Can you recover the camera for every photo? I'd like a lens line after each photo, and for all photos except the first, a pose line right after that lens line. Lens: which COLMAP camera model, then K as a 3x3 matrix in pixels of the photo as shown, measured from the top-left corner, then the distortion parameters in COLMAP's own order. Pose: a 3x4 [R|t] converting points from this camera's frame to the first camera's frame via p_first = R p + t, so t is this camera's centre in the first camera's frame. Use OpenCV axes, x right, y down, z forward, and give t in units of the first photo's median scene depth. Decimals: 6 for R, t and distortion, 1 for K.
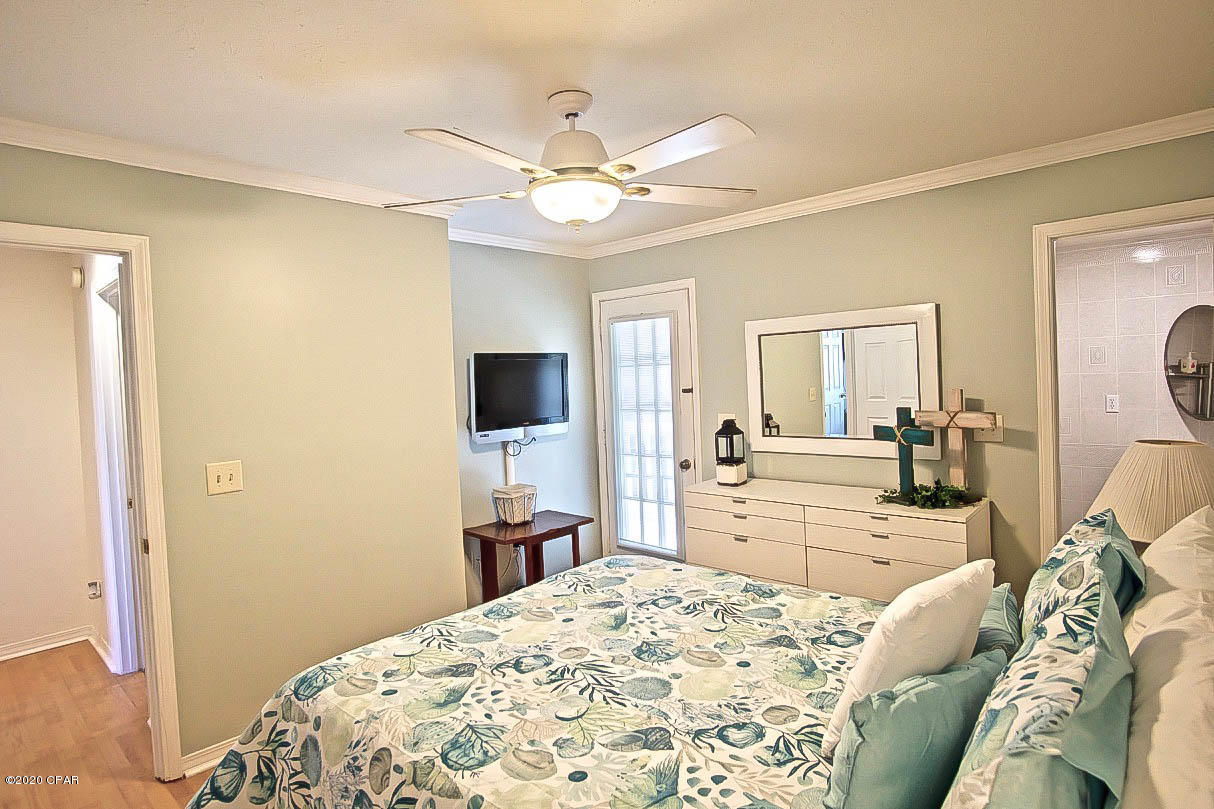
lens RADIAL K [[652.0, 0, 608.3], [0, 652.0, 395.1], [0, 0, 1]] dist [-0.035917, 0.009896]
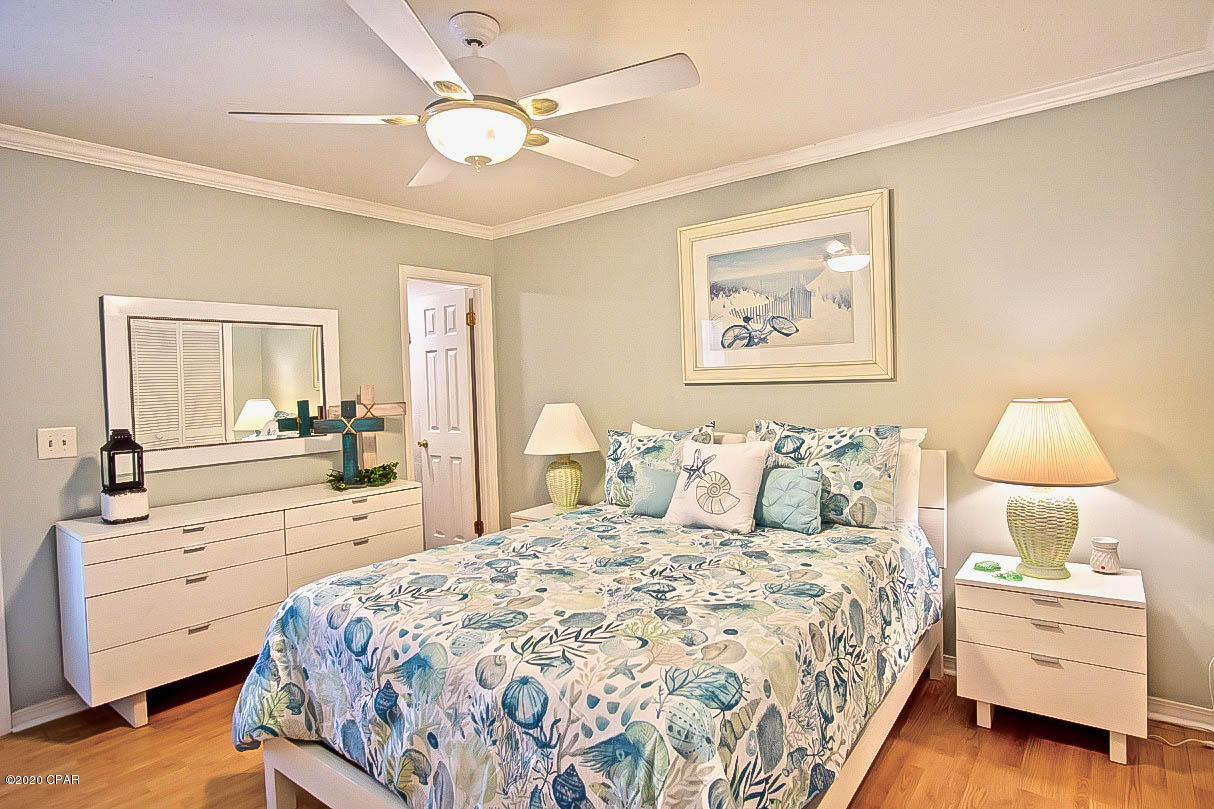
lens RADIAL K [[736.3, 0, 606.8], [0, 736.3, 388.5], [0, 0, 1]] dist [-0.159888, 0.000150]
pose [[-0.114821, 0.050144, 0.992120, -1.123494], [0.094175, 0.994777, -0.039379, 0.136456], [-0.988912, 0.088912, -0.118944, 1.083500]]
